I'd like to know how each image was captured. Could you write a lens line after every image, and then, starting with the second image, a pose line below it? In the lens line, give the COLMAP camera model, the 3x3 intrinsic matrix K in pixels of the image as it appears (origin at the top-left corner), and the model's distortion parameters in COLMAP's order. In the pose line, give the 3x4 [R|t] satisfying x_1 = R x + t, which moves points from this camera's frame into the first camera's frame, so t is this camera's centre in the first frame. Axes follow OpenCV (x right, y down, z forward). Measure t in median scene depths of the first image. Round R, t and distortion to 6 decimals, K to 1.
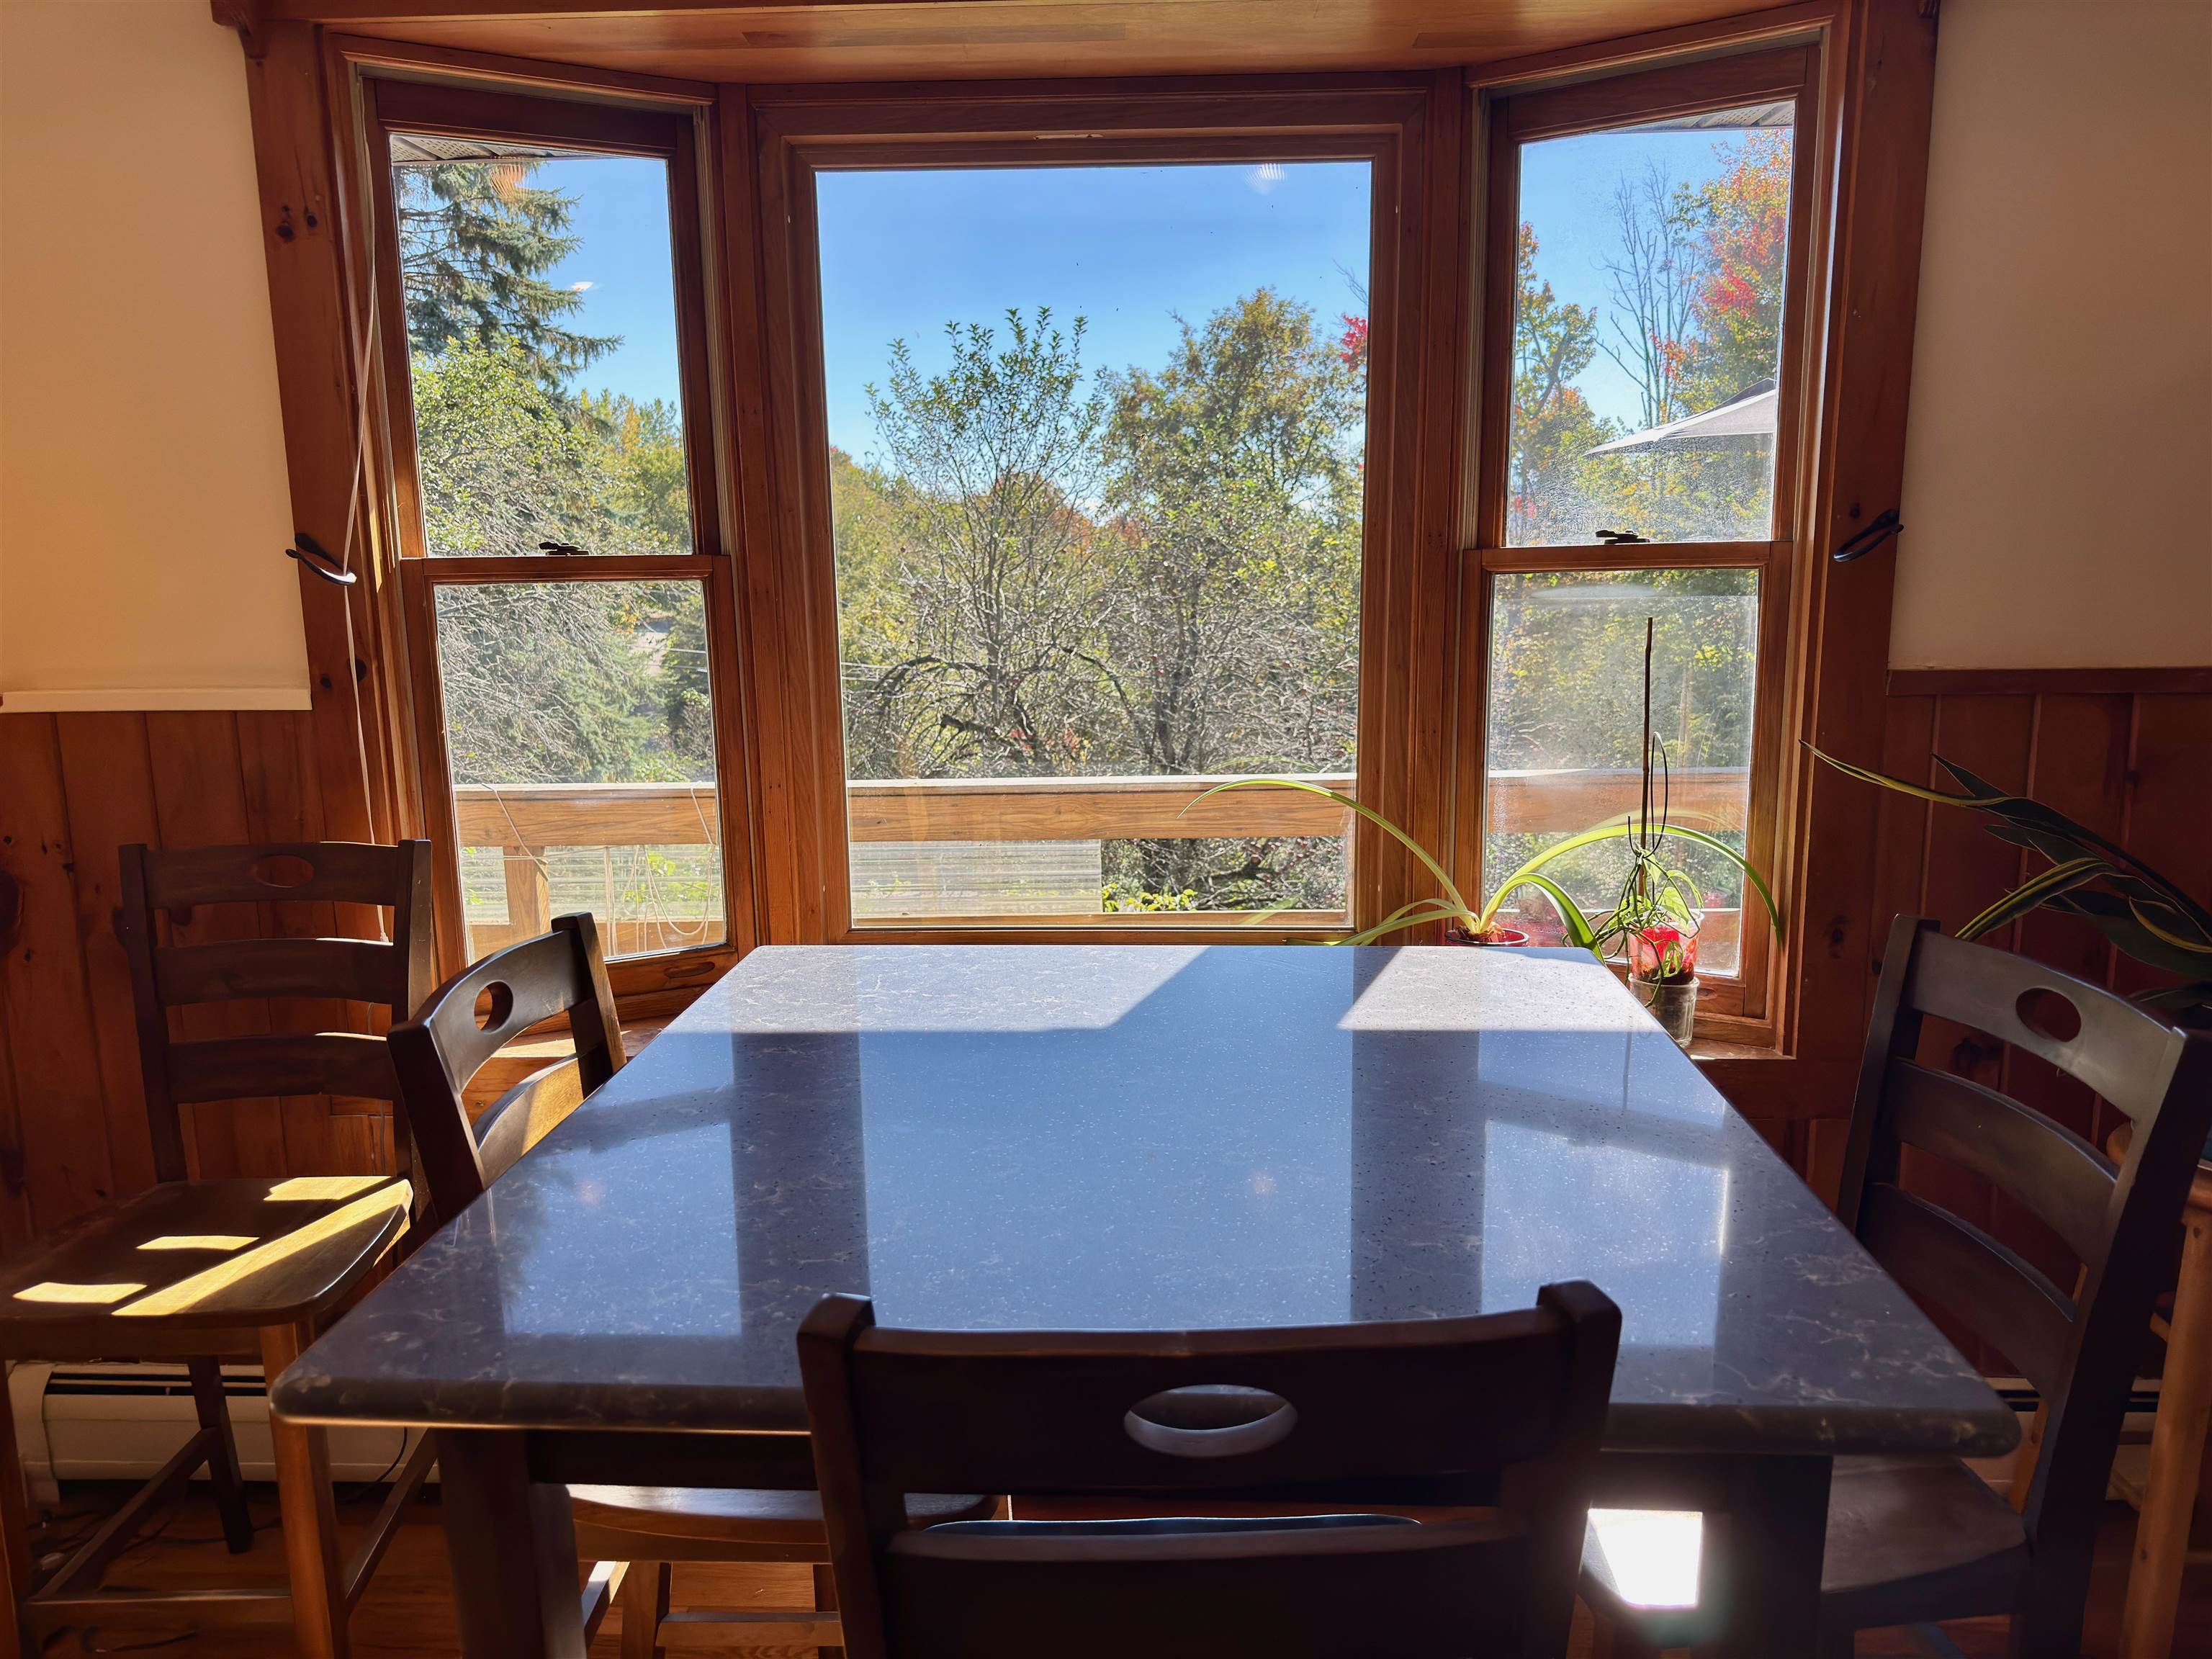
lens RADIAL K [[1553.3, 0, 1094.1], [0, 1553.3, 853.4], [0, 0, 1]] dist [0.068562, -0.093584]
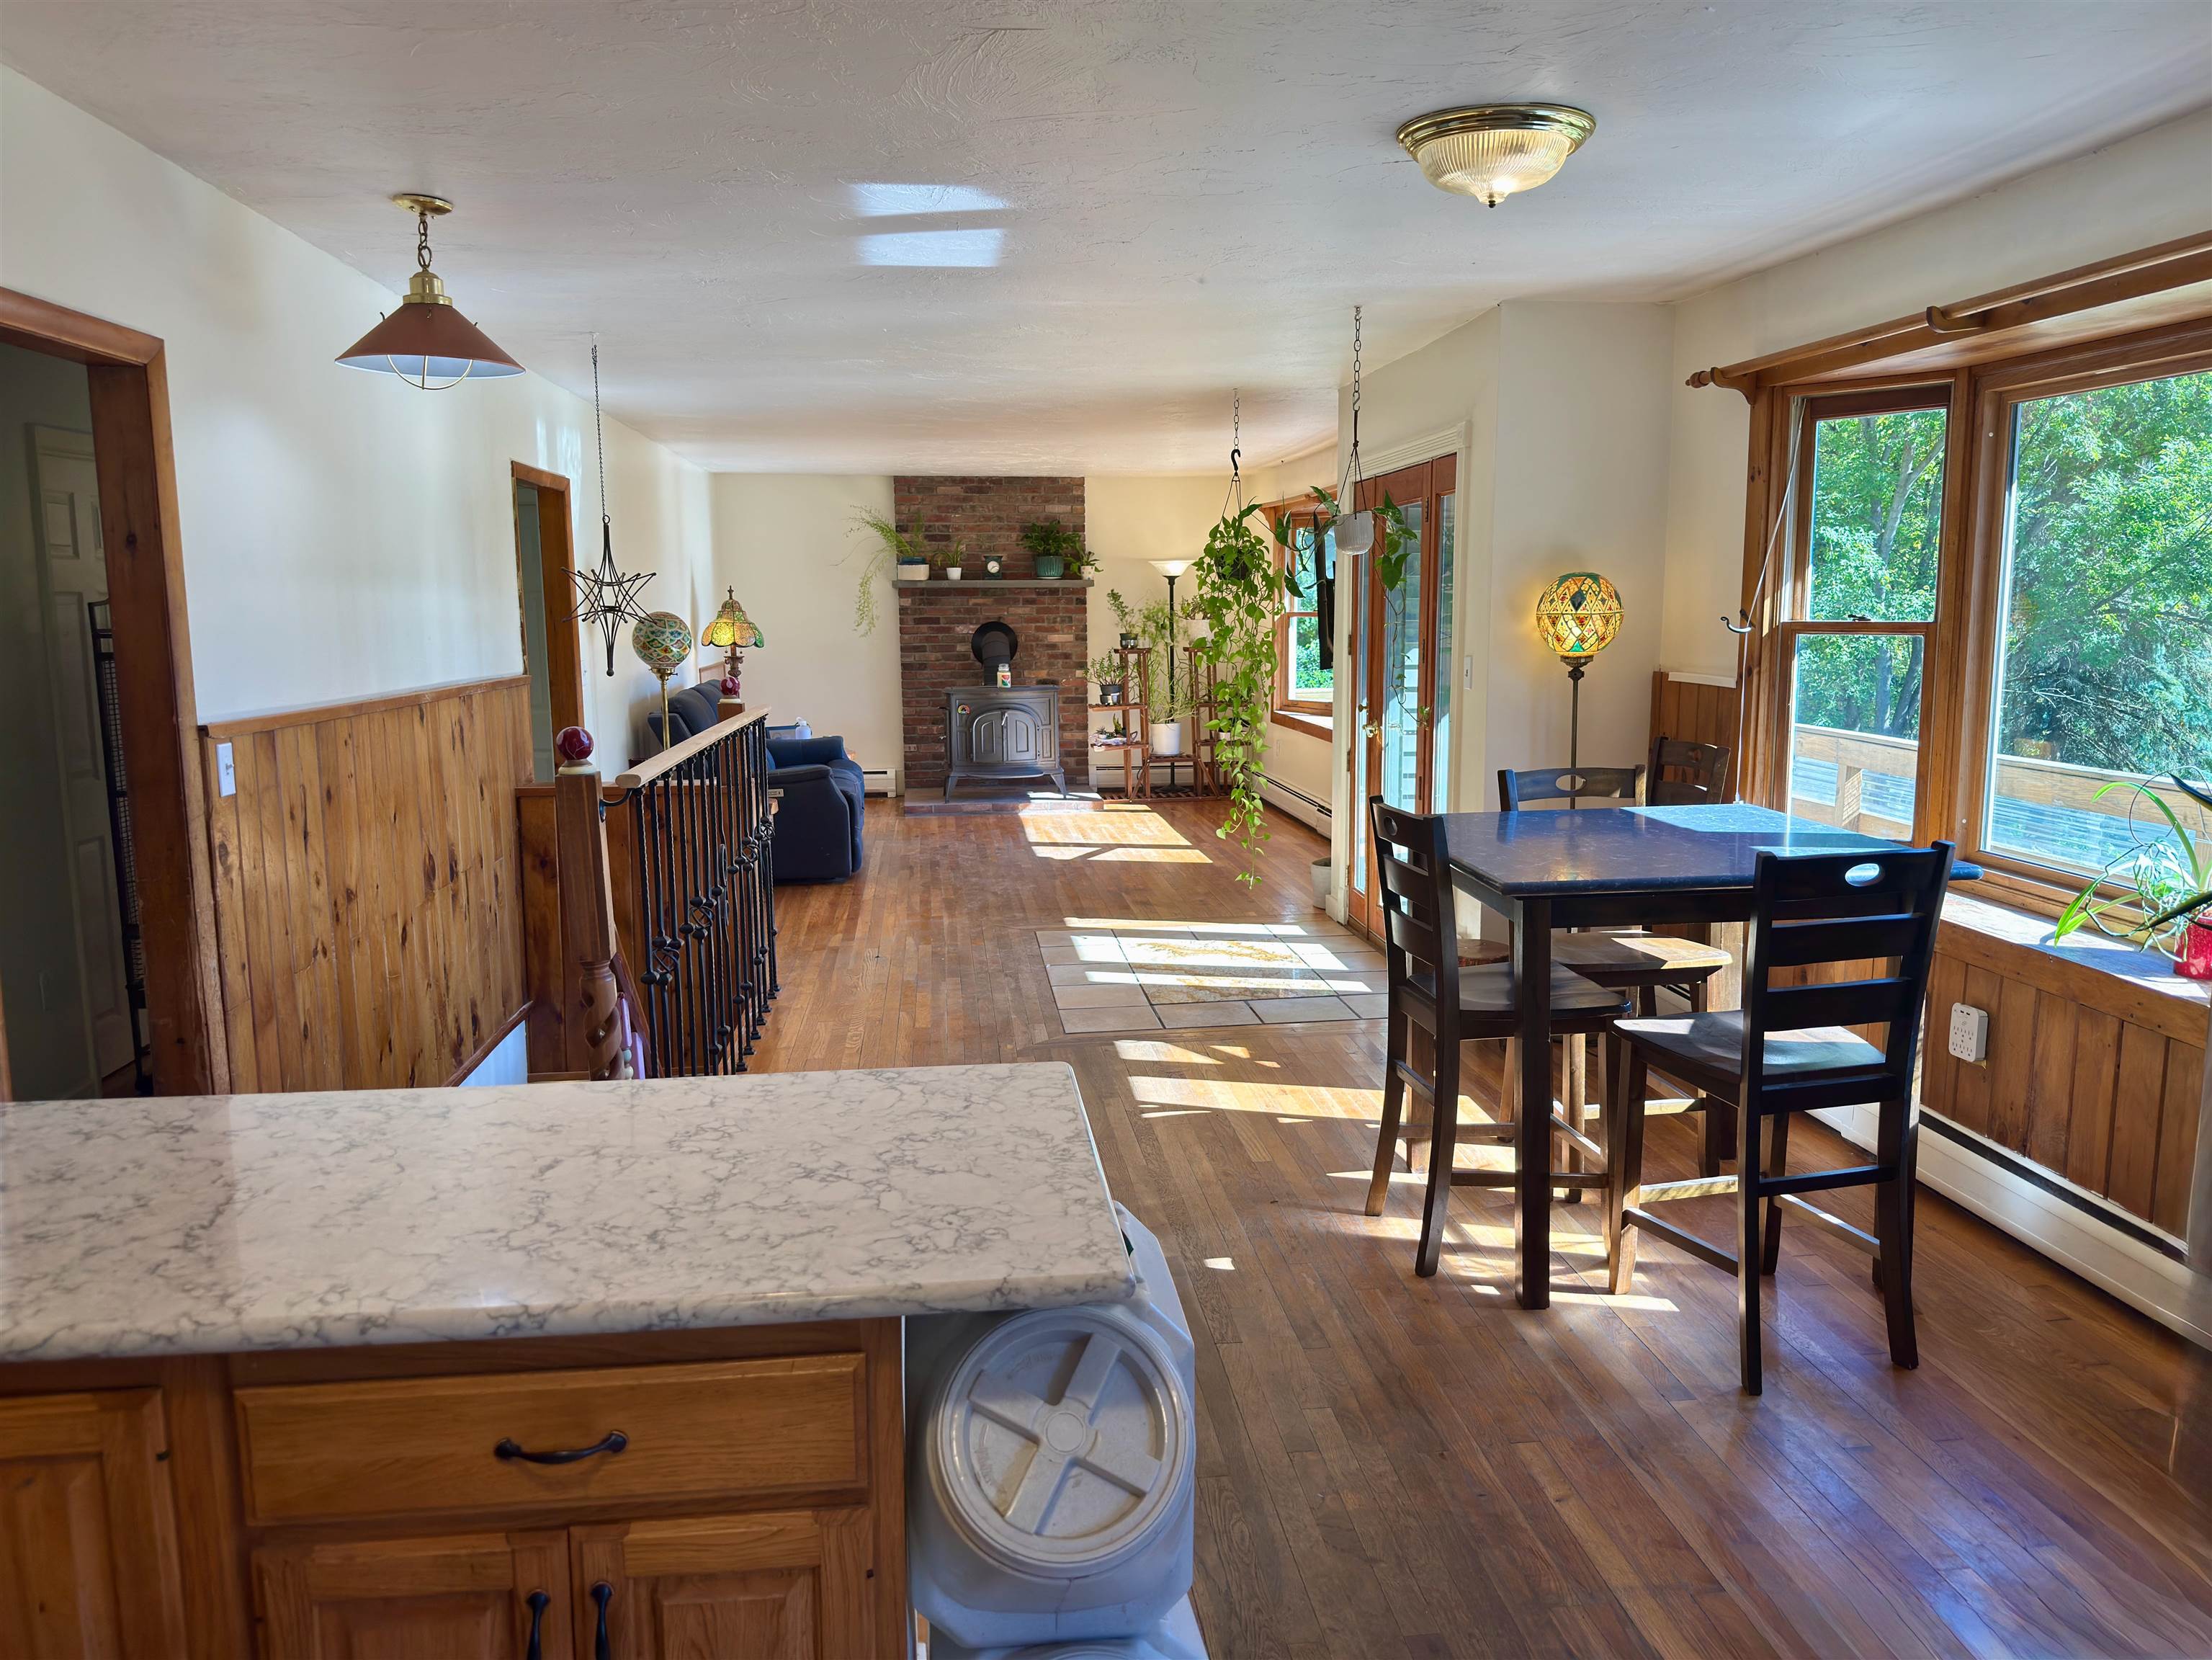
lens RADIAL K [[1565.2, 0, 1105.0], [0, 1565.2, 837.1], [0, 0, 1]] dist [0.187606, -0.386418]
pose [[0.143757, 0.162027, -0.976259, 1.605872], [-0.175030, 0.975116, 0.136063, -0.035879], [0.974011, 0.151314, 0.168540, -0.217774]]
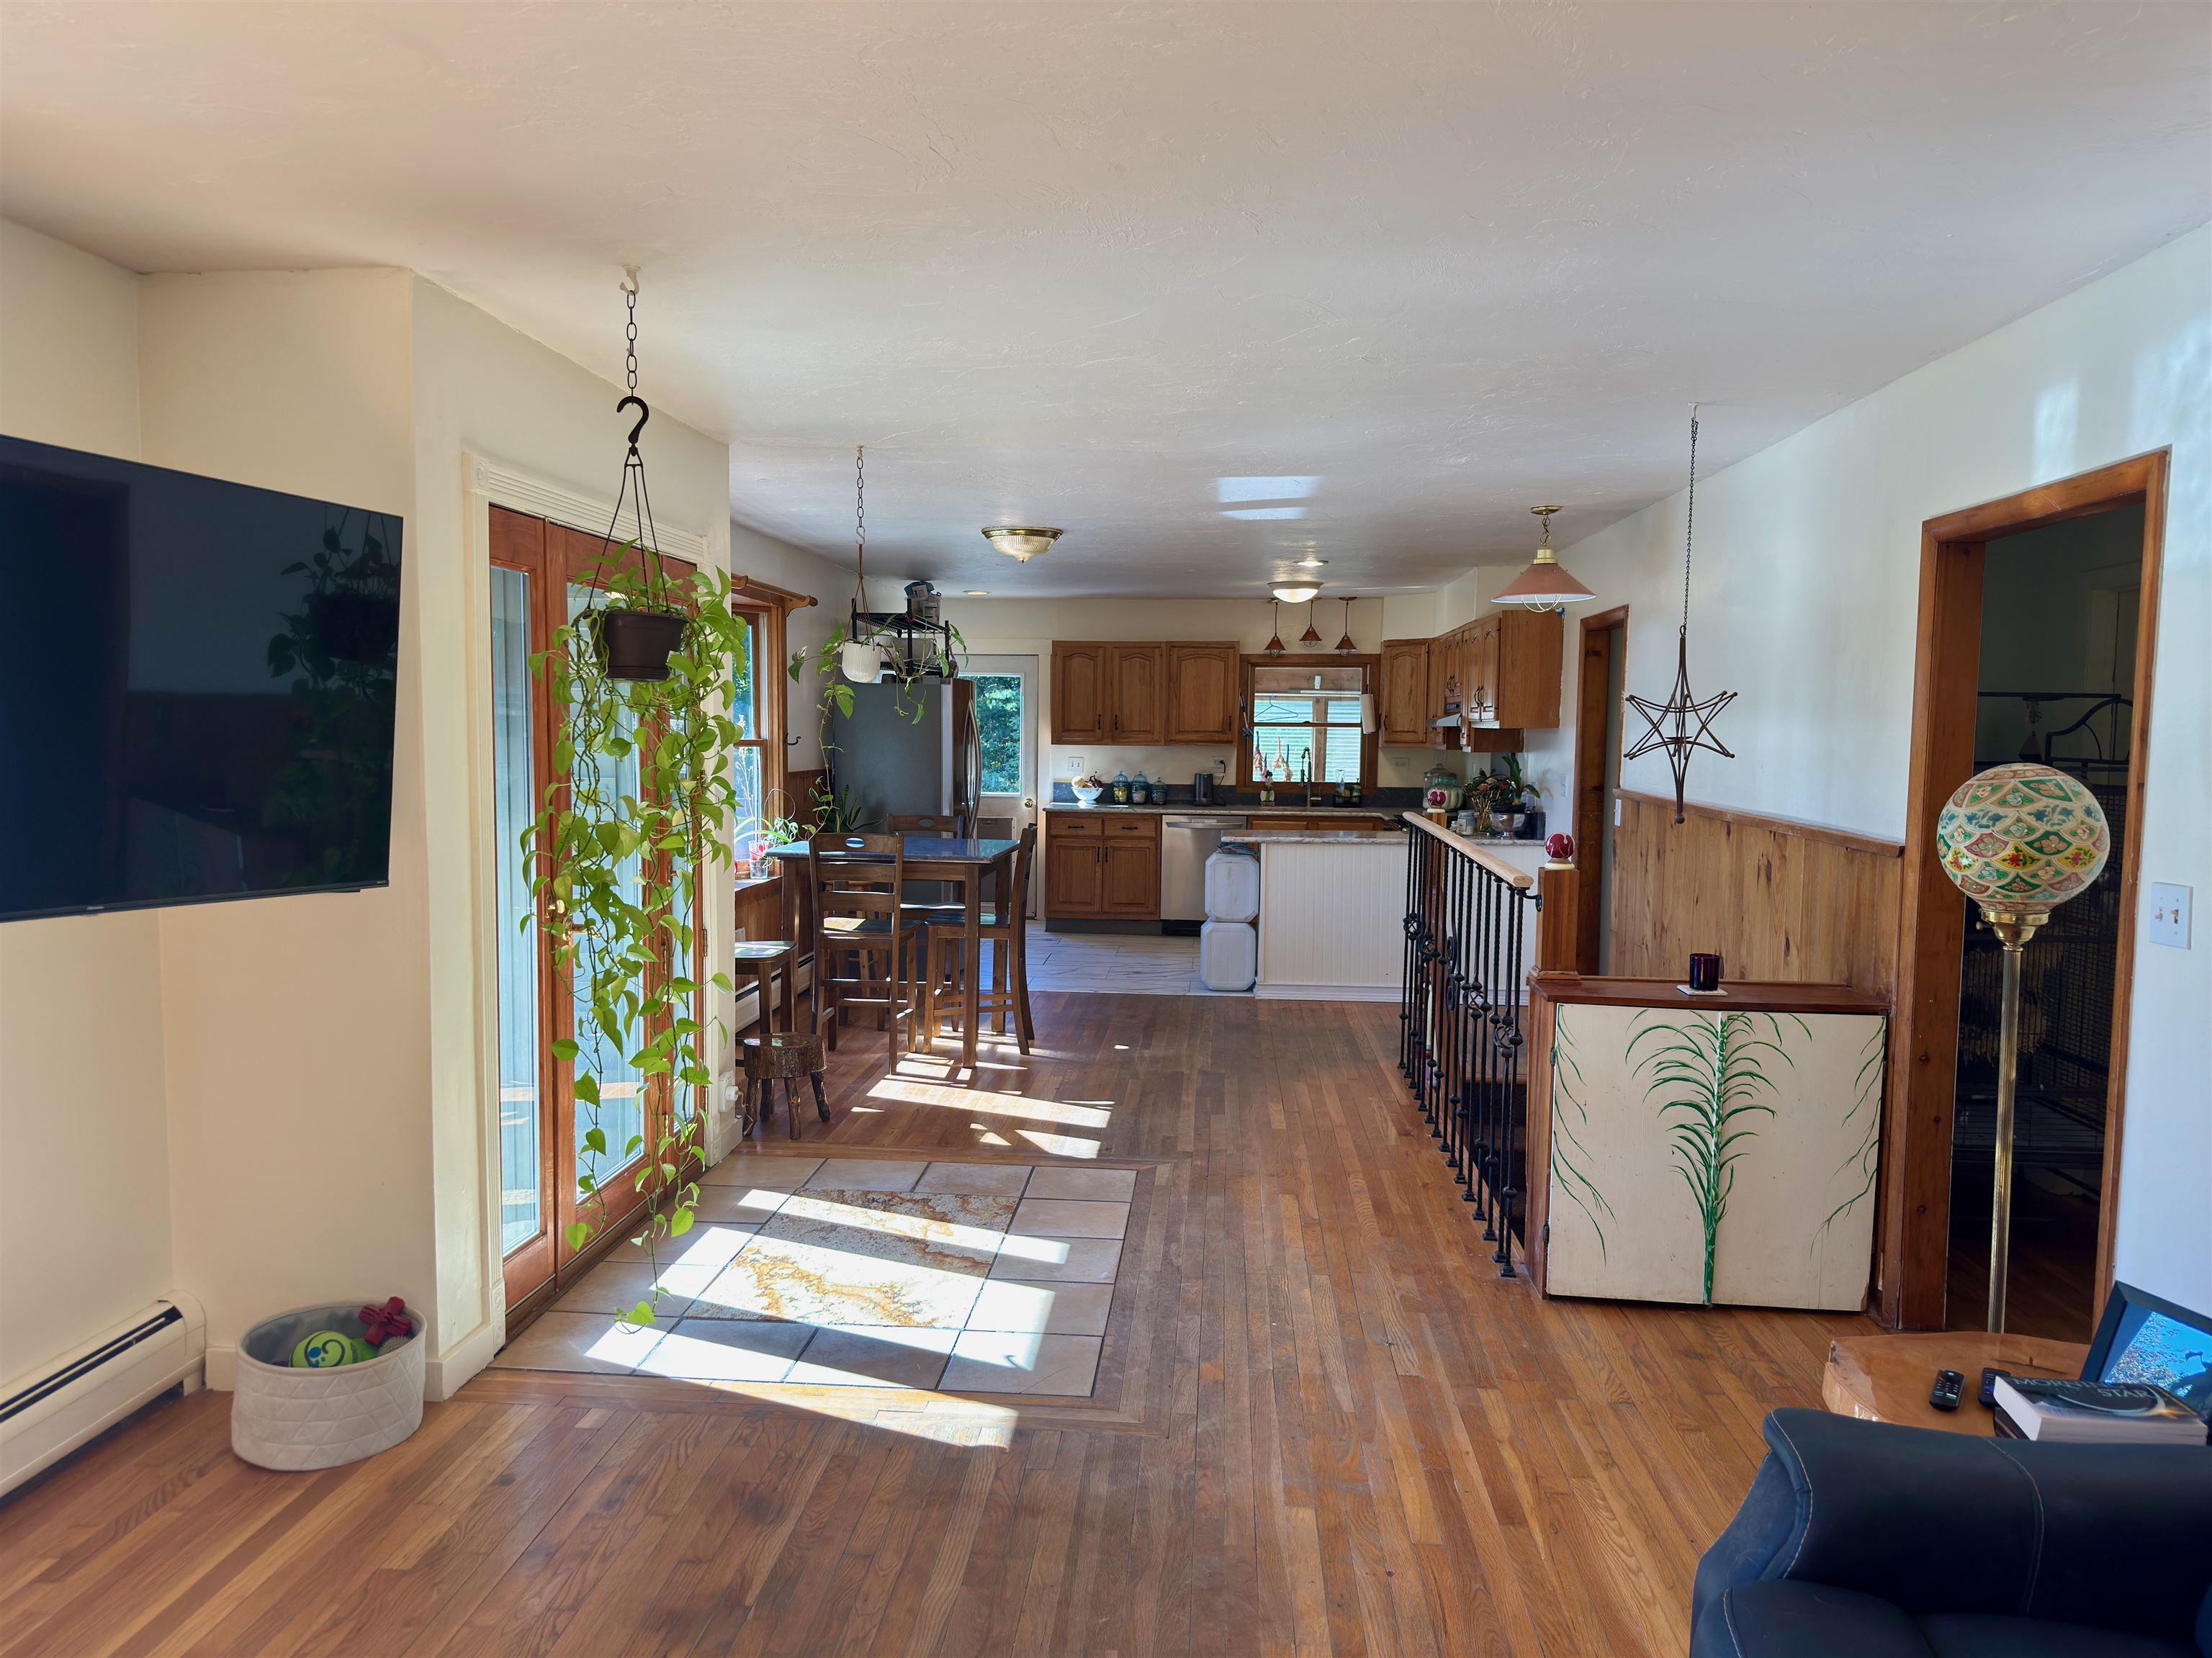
lens RADIAL K [[1553.1, 0, 1094.1], [0, 1553.1, 852.9], [0, 0, 1]] dist [0.068562, -0.093584]
pose [[0.049066, -0.067151, 0.996536, -3.210070], [0.171859, 0.983424, 0.057806, -0.010119], [-0.983899, 0.168427, 0.059793, 0.032904]]
